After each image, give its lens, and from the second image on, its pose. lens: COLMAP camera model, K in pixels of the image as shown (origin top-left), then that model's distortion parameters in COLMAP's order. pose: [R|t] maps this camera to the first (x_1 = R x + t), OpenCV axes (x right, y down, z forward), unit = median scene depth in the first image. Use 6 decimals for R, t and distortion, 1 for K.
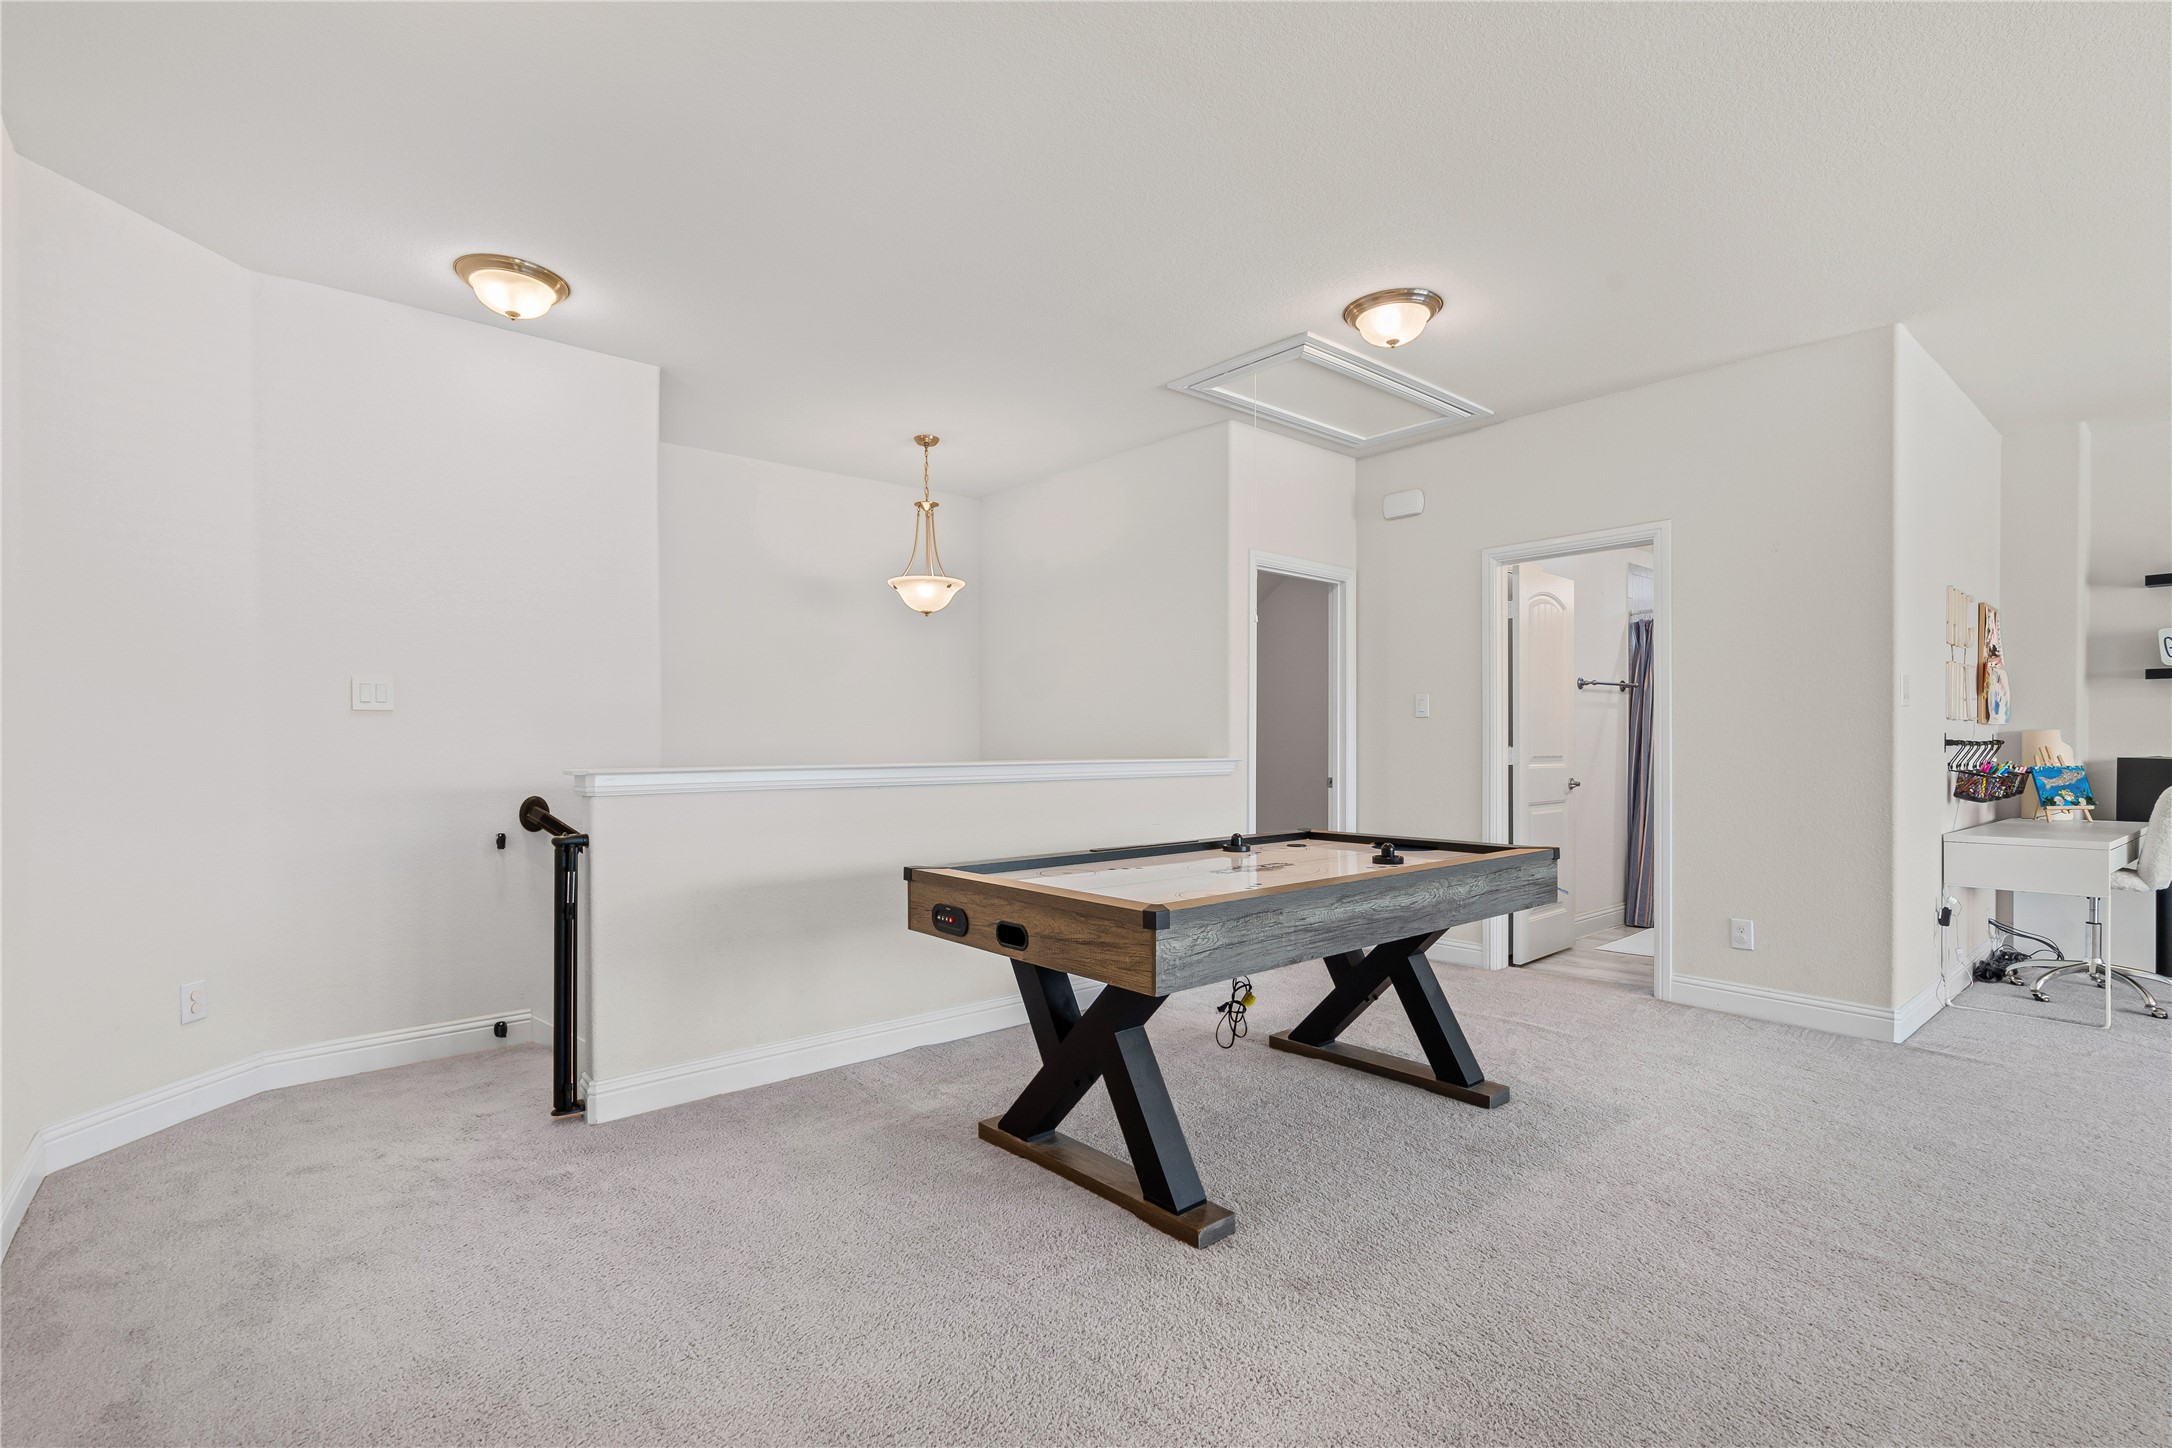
lens RADIAL K [[1004.6, 0, 1086.9], [0, 1004.6, 742.7], [0, 0, 1]] dist [0.001359, 0.000253]
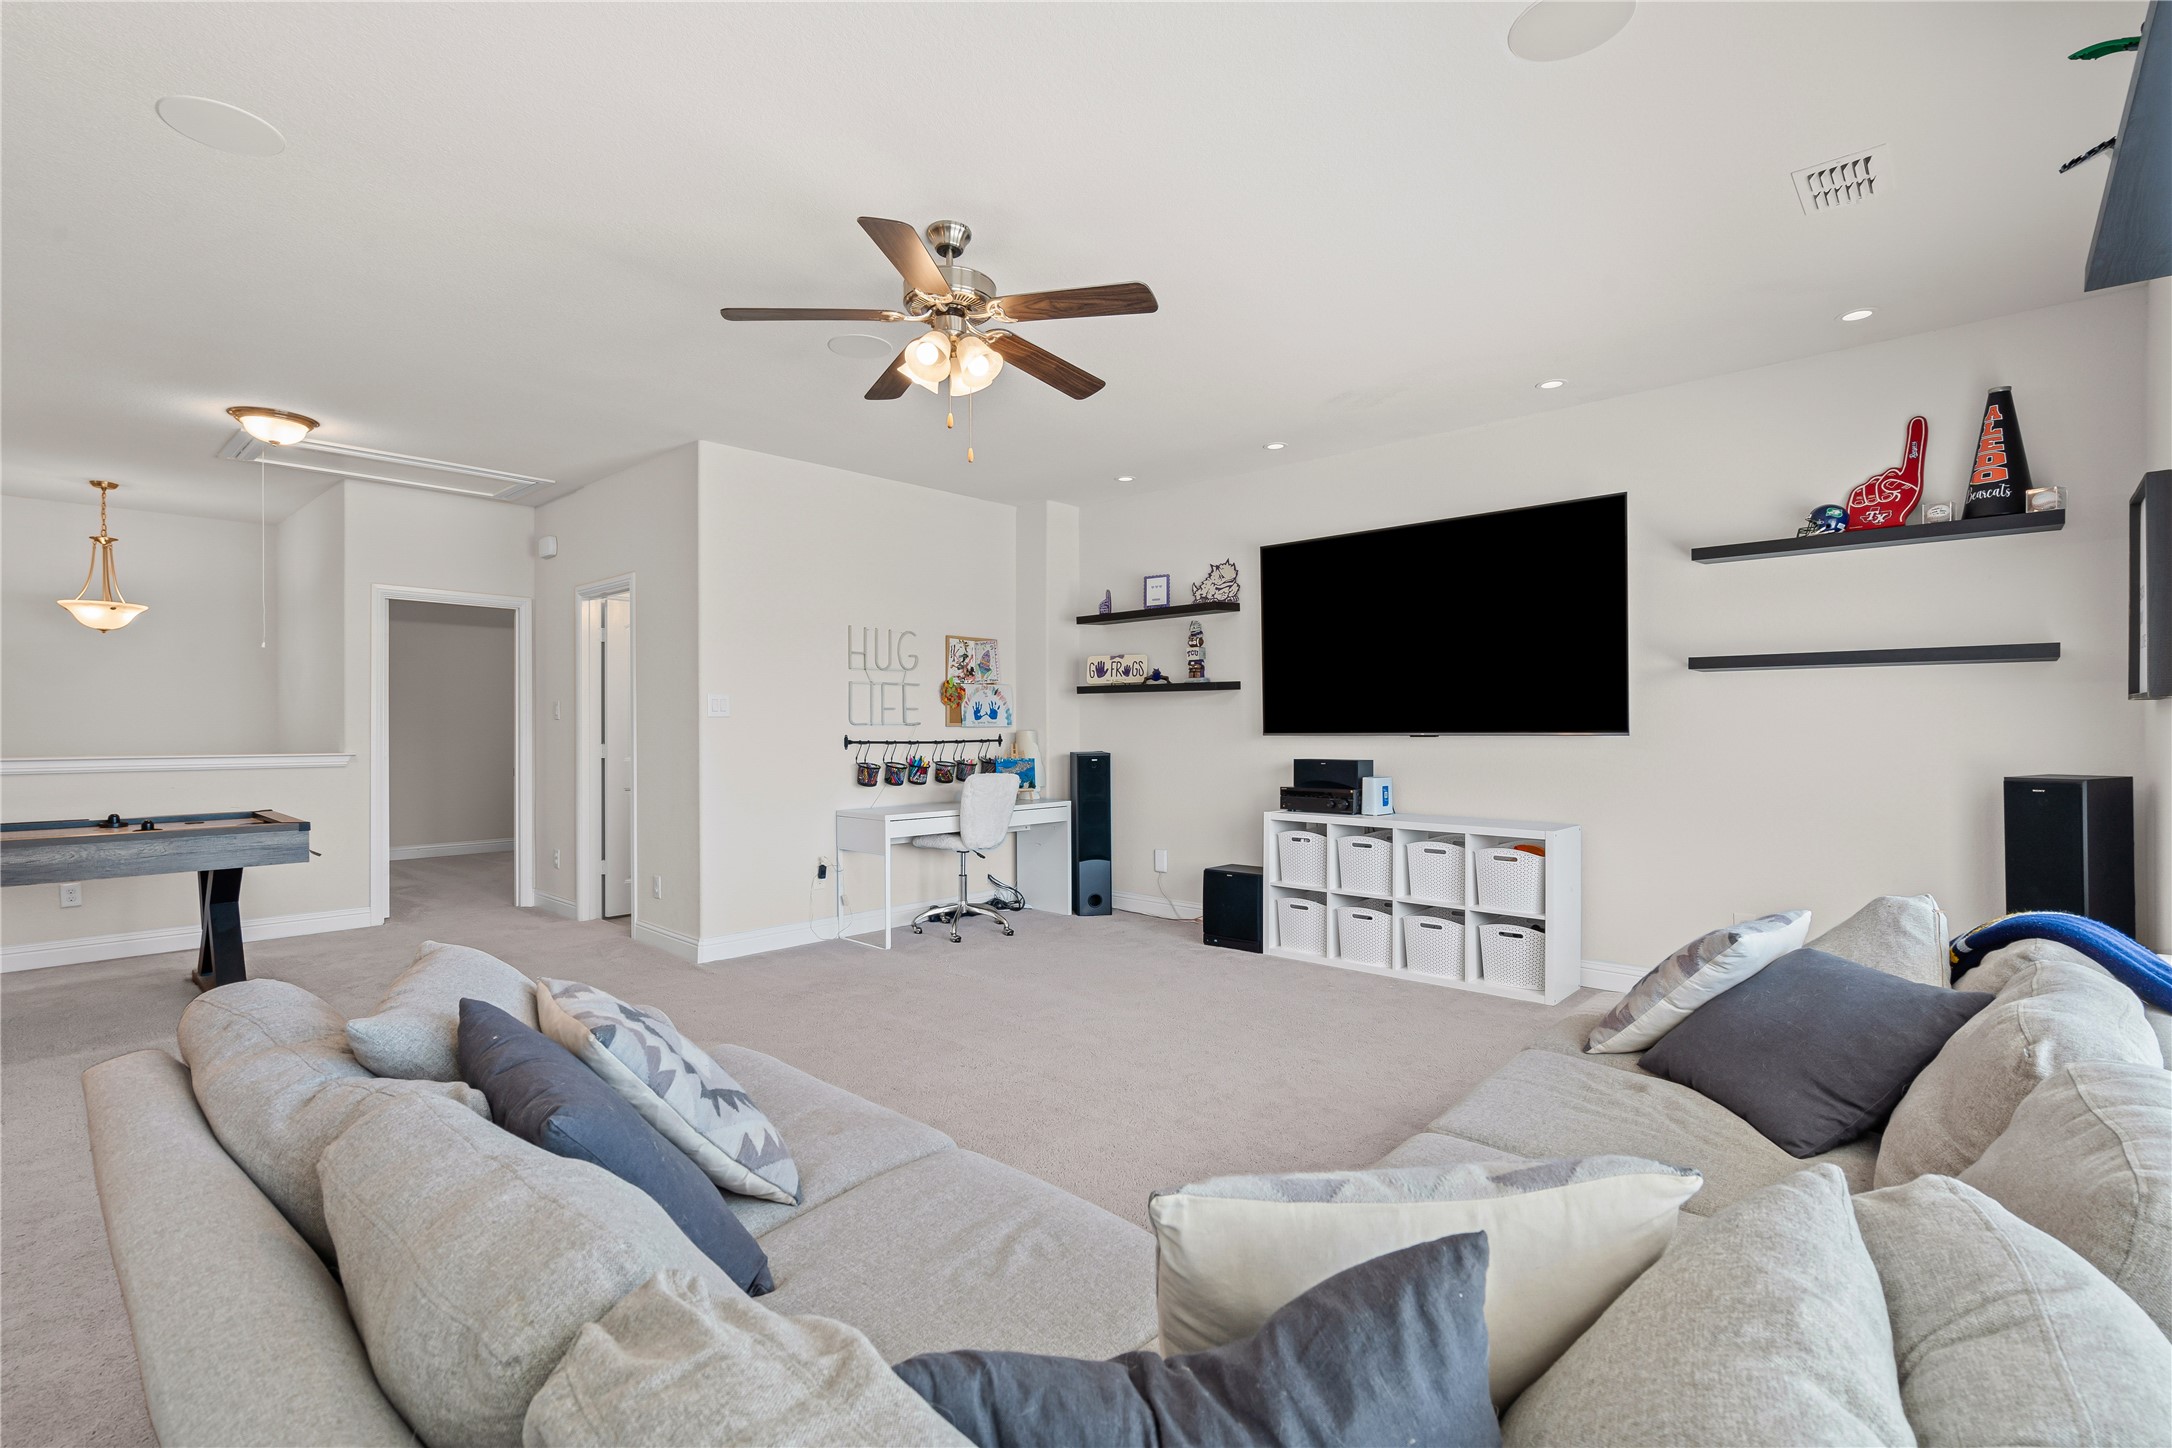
lens RADIAL K [[1004.6, 0, 1084.8], [0, 1004.6, 726.9], [0, 0, 1]] dist [0.001359, 0.000253]
pose [[0.993184, 0.001445, 0.116548, 0.851275], [-0.001318, 0.999998, -0.001162, -0.016240], [-0.116549, 0.001000, 0.993184, -0.311191]]
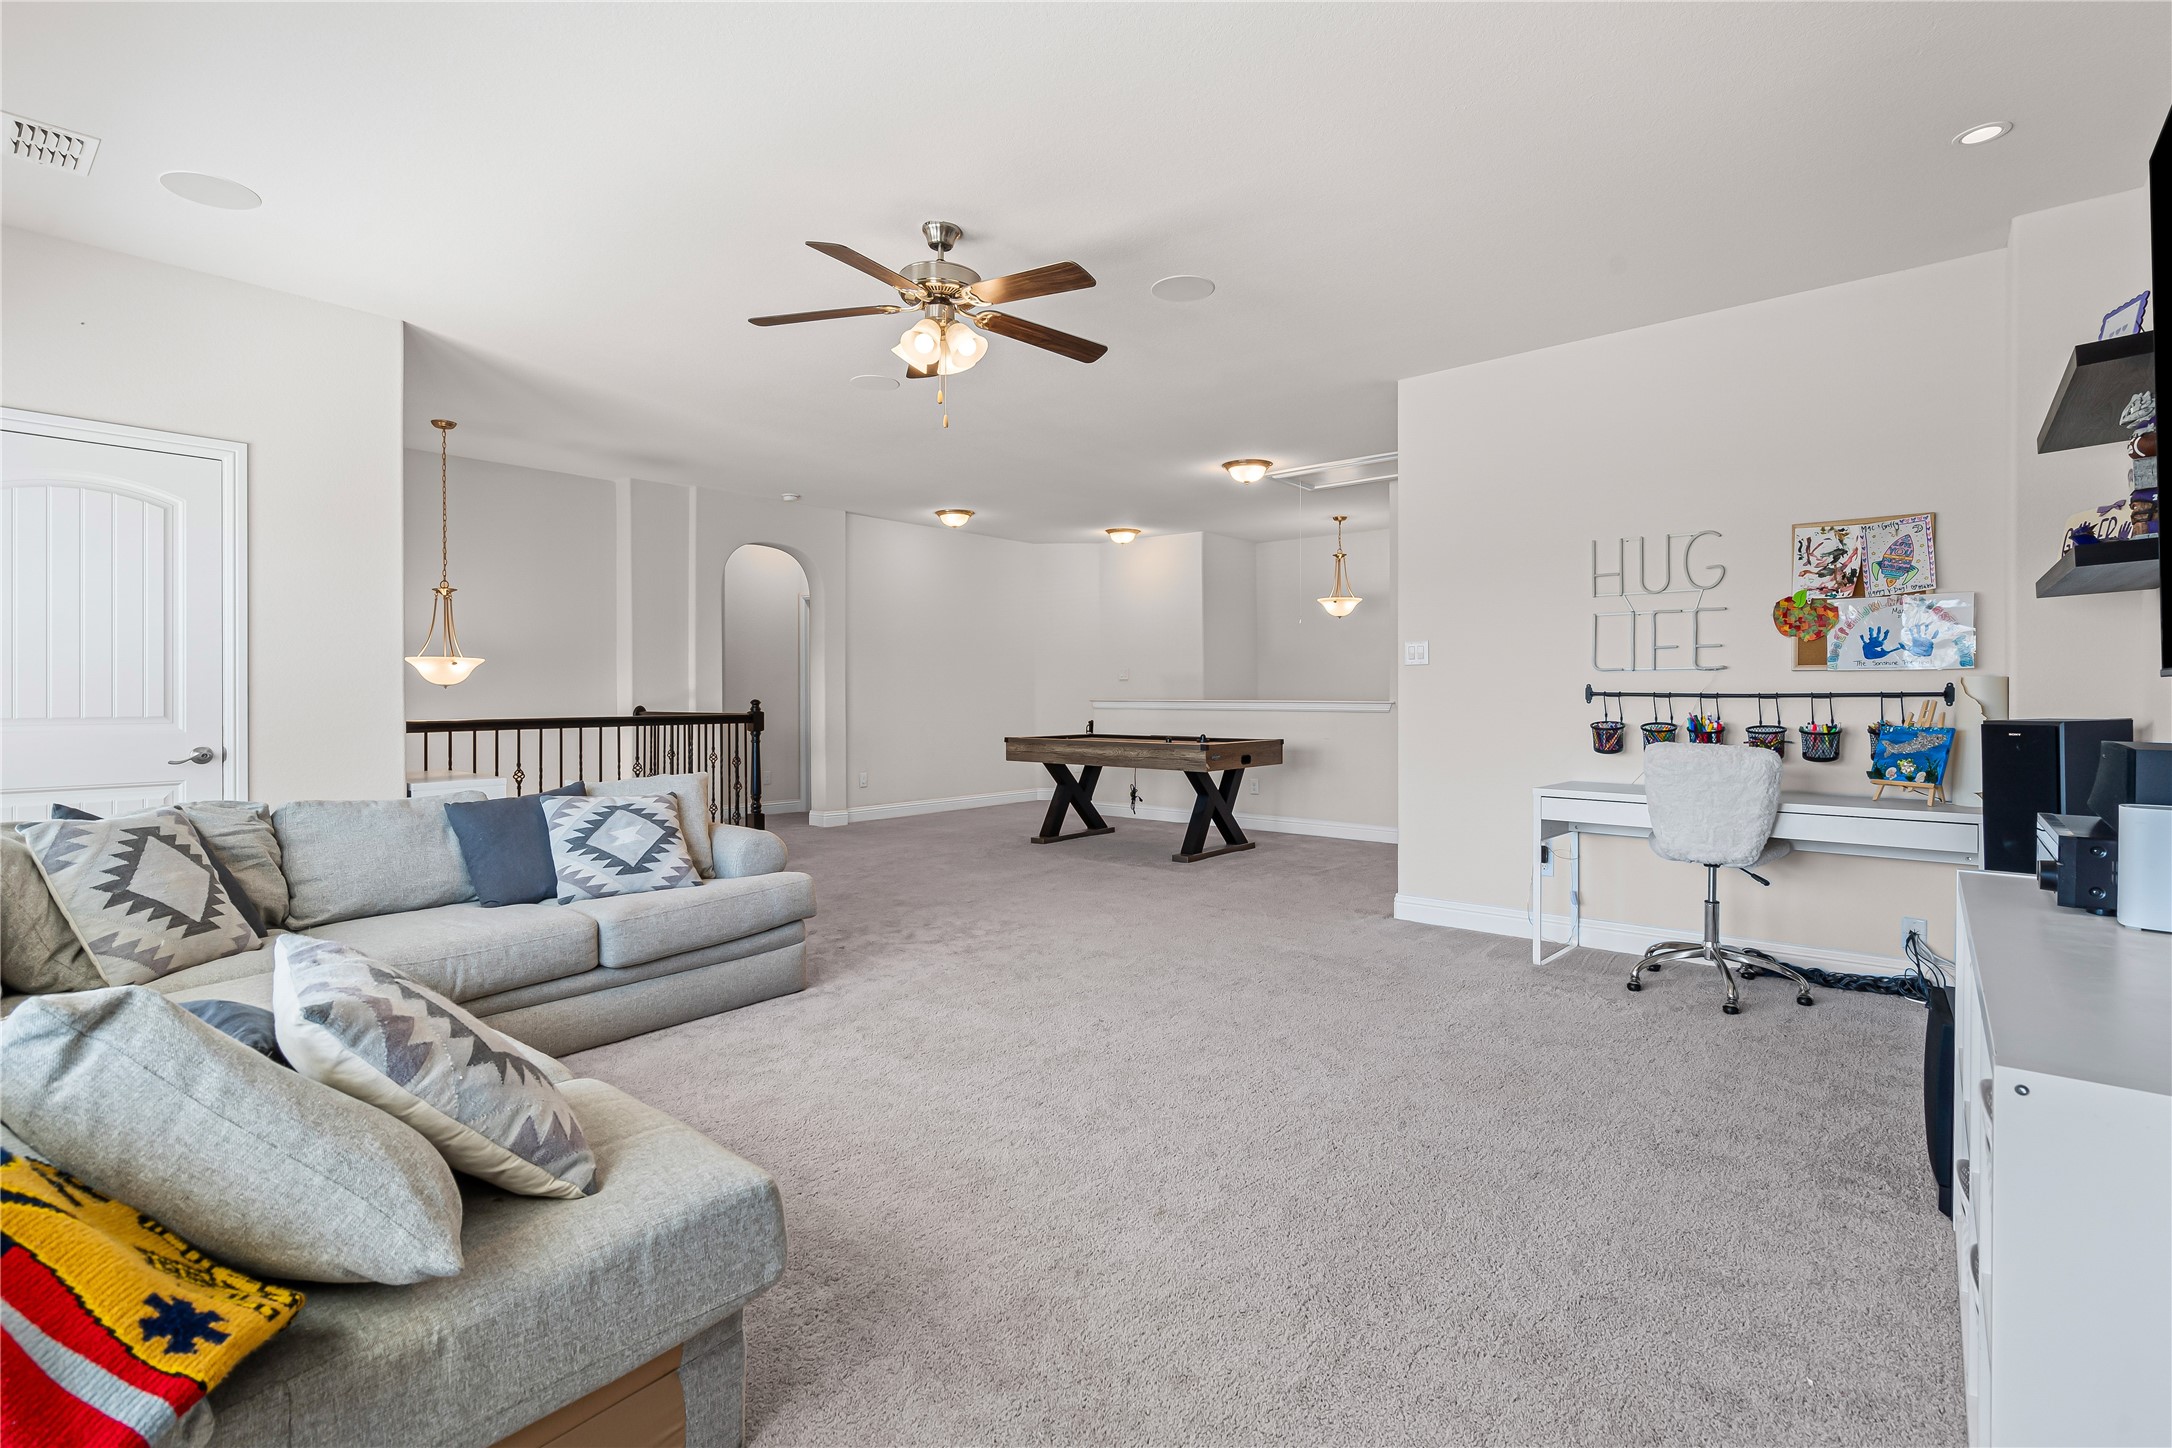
lens RADIAL K [[1004.6, 0, 1070.3], [0, 1004.6, 684.4], [0, 0, 1]] dist [0.001359, 0.000253]
pose [[0.148240, -0.004188, -0.988943, 1.508434], [0.002143, 0.999990, -0.003914, -0.005625], [0.988949, -0.001539, 0.148247, 0.274177]]
